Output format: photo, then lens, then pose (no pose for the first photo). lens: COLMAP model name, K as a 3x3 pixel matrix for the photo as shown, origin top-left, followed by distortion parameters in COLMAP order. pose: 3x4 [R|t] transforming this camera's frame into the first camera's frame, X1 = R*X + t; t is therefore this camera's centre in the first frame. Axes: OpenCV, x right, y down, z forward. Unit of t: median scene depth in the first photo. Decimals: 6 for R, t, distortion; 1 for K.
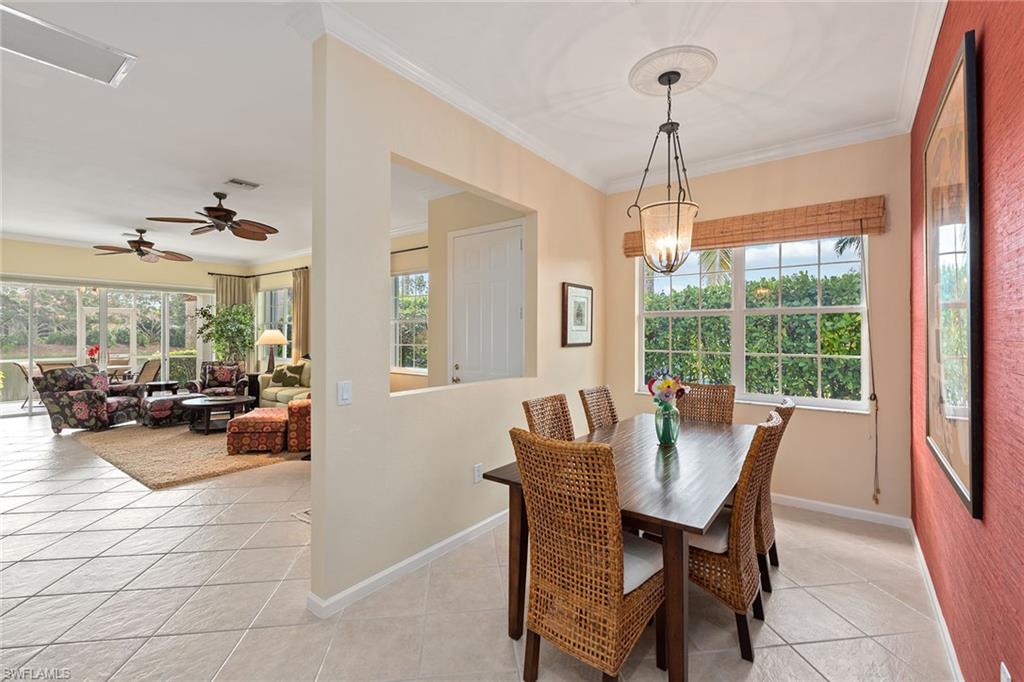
lens RADIAL K [[435.7, 0, 513.1], [0, 435.7, 333.2], [0, 0, 1]] dist [0.000716, -0.000784]
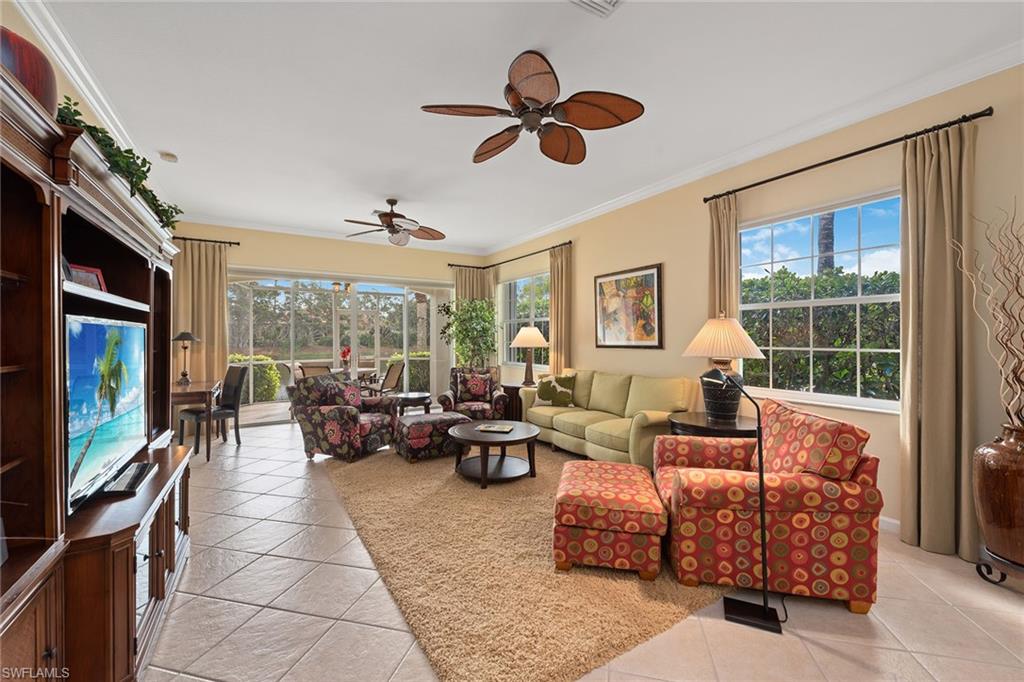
lens RADIAL K [[413.5, 0, 515.6], [0, 413.5, 338.7], [0, 0, 1]] dist [0.011263, -0.000054]
pose [[0.929487, -0.003482, -0.368840, -0.416358], [0.005876, 0.999968, 0.005367, 0.010534], [0.368809, -0.007156, 0.929478, 0.433690]]
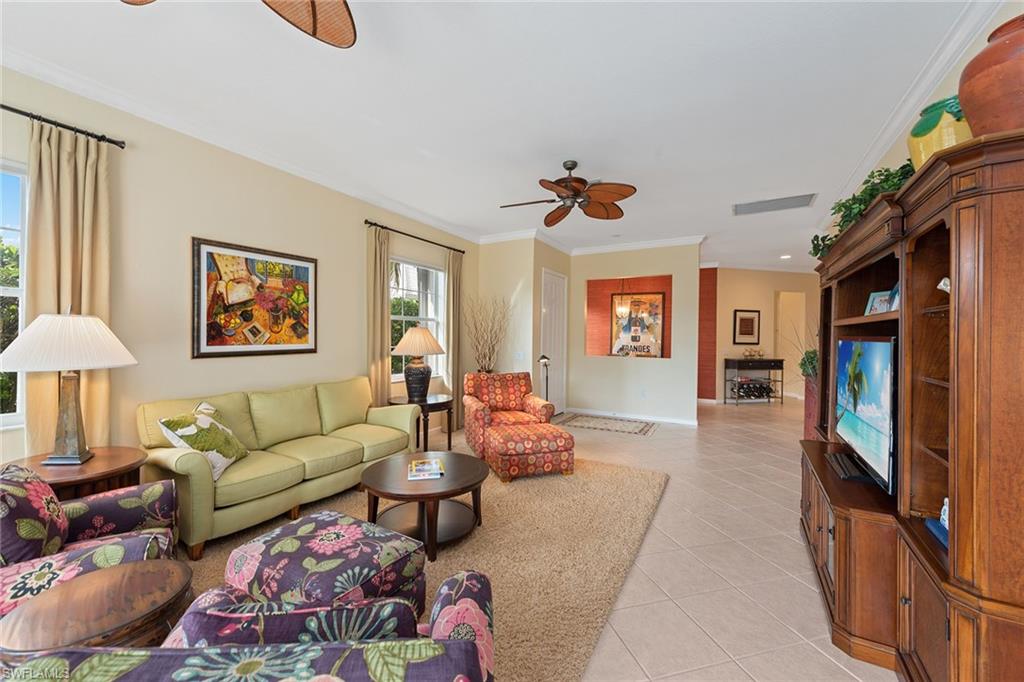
lens RADIAL K [[400.7, 0, 496.4], [0, 400.7, 342.0], [0, 0, 1]] dist [-0.027904, -0.000040]
pose [[-0.104141, -0.020669, 0.994348, -1.139199], [-0.016112, 0.999688, 0.019092, 0.000251], [-0.994432, -0.014033, -0.104441, 0.990542]]
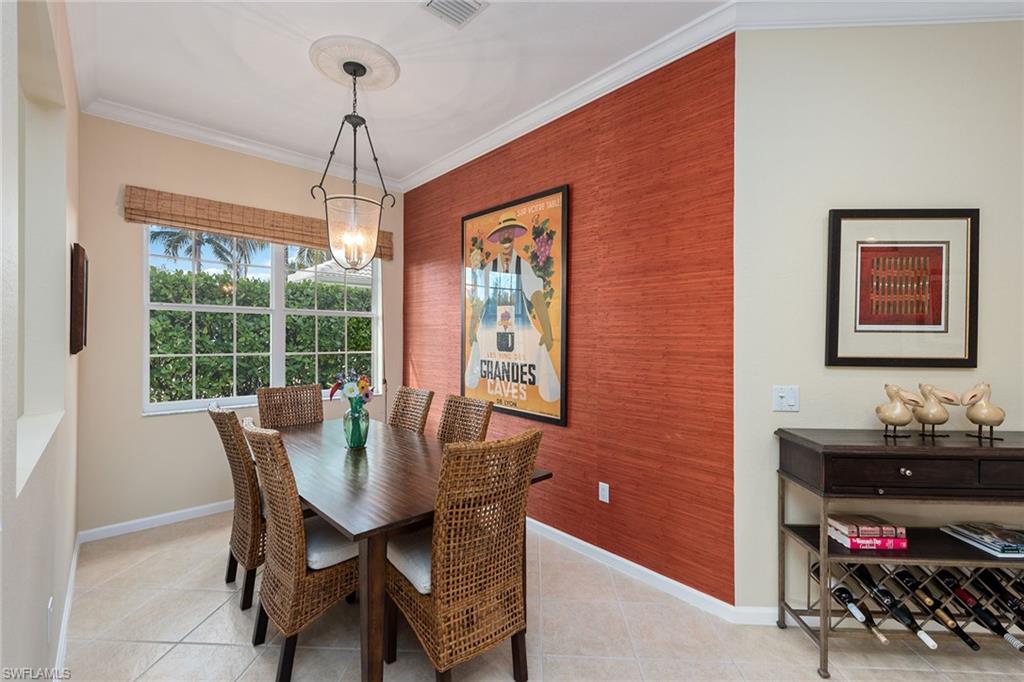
lens RADIAL K [[443.3, 0, 512.0], [0, 443.3, 341.0], [0, 0, 1]] dist [0.012921, -0.000092]
pose [[0.182302, -0.007758, 0.983212, -0.239734], [-0.011399, 0.999885, 0.010004, 0.001606], [-0.983177, -0.013031, 0.182193, 0.203870]]
